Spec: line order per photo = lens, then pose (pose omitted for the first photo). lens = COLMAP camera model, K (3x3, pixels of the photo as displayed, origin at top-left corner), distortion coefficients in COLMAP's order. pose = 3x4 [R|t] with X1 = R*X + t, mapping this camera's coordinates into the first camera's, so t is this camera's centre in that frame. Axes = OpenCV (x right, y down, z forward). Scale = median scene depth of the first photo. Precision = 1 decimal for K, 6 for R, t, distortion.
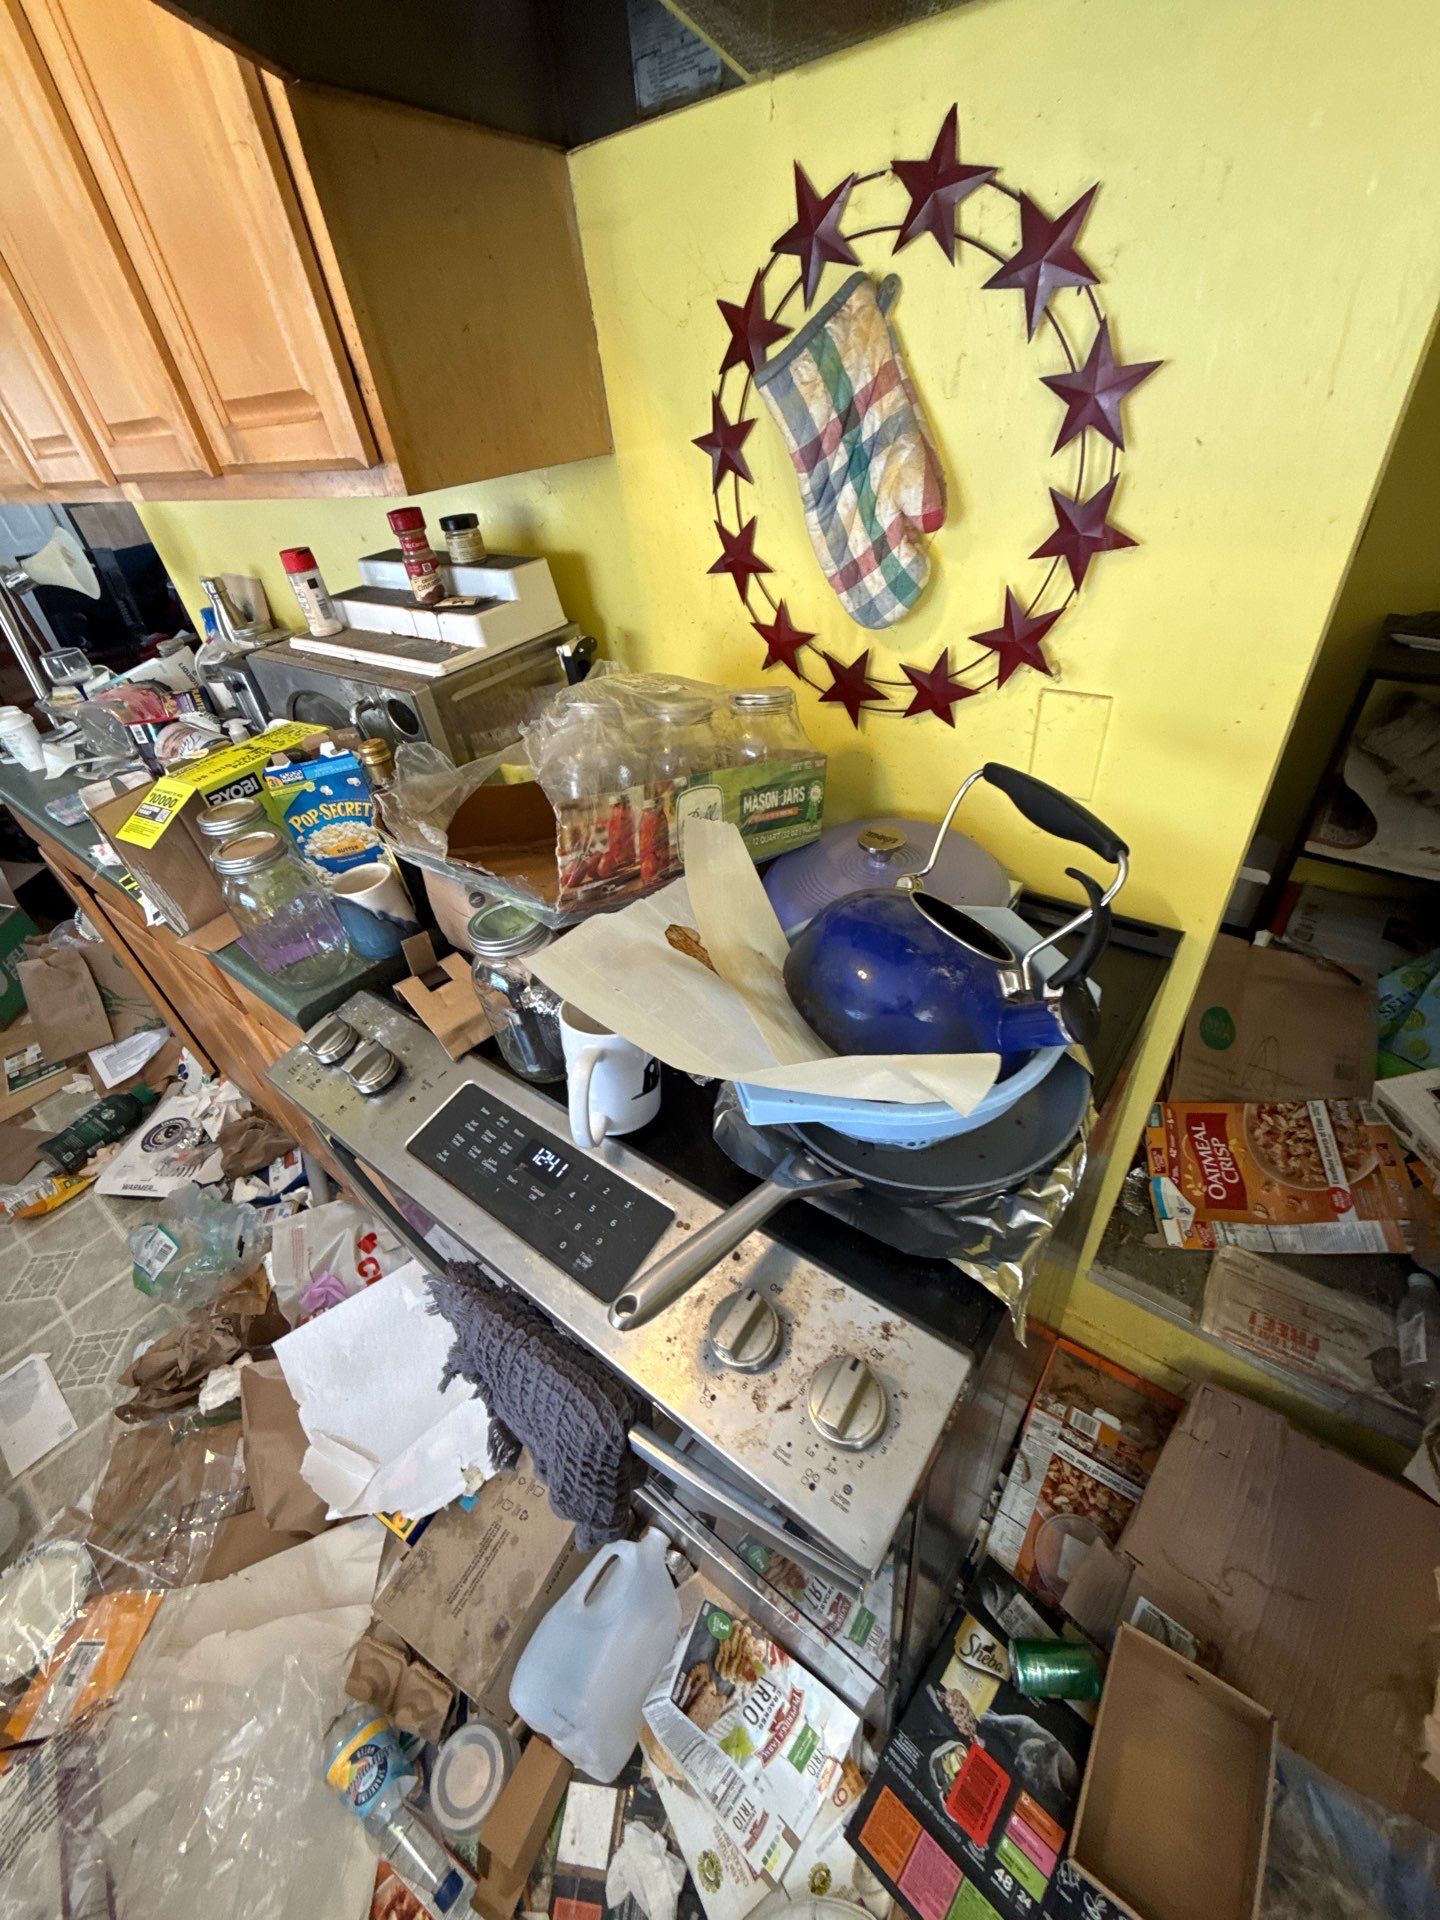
lens RADIAL K [[773.5, 0, 732.0], [0, 773.5, 961.3], [0, 0, 1]] dist [0.001997, -0.000061]
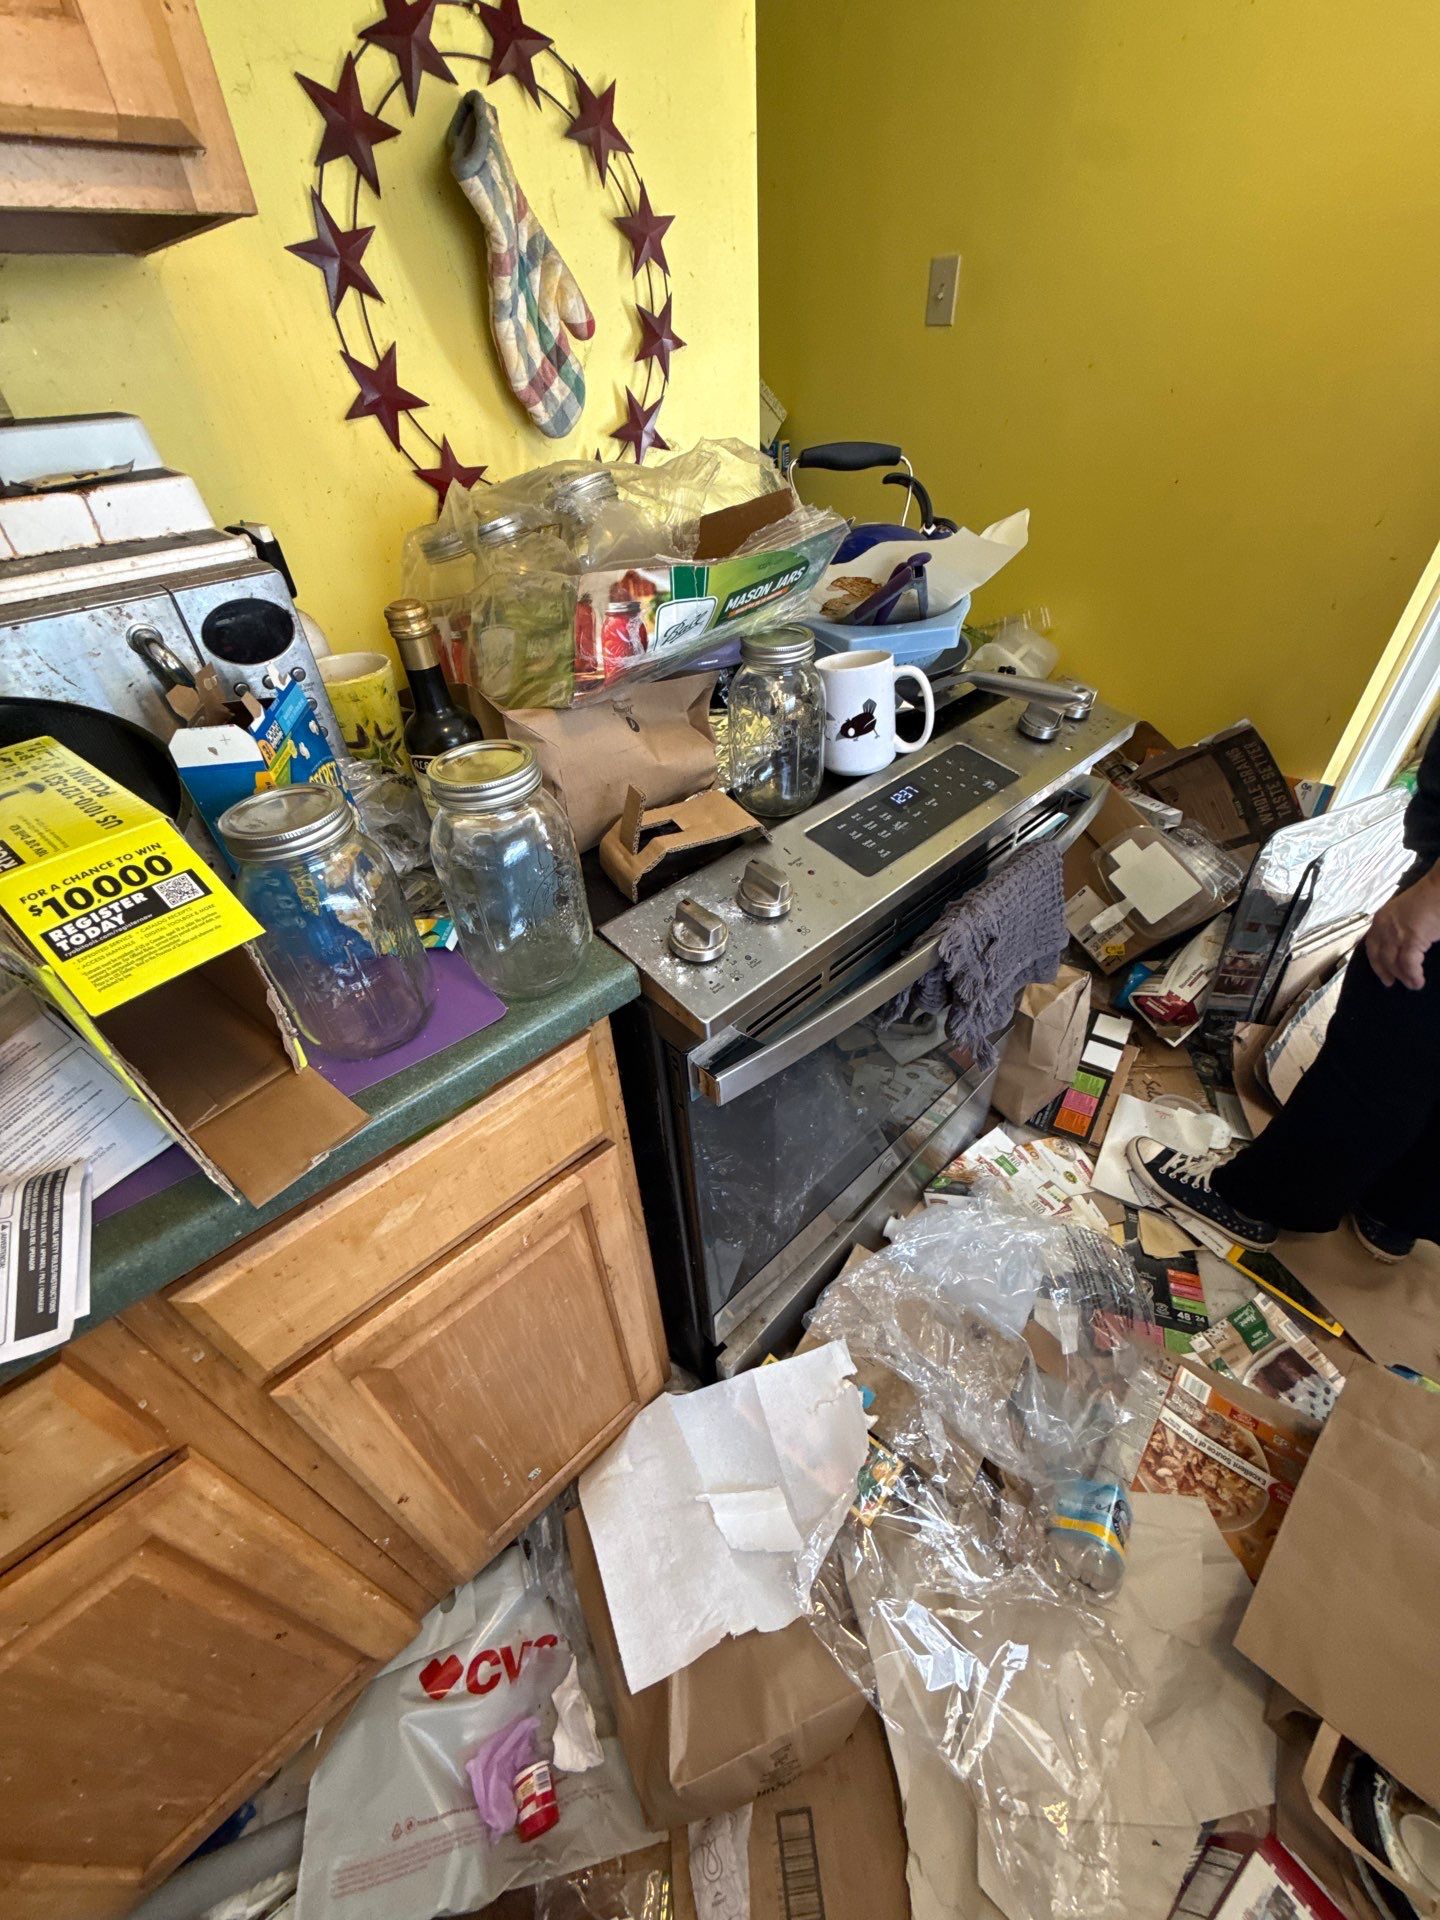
lens RADIAL K [[773.5, 0, 732.9], [0, 773.5, 959.1], [0, 0, 1]] dist [0.001997, -0.000061]
pose [[0.157363, -0.552445, 0.818560, -1.226524], [0.626831, 0.696380, 0.349482, -0.134208], [-0.763099, 0.458104, 0.455874, 0.666100]]
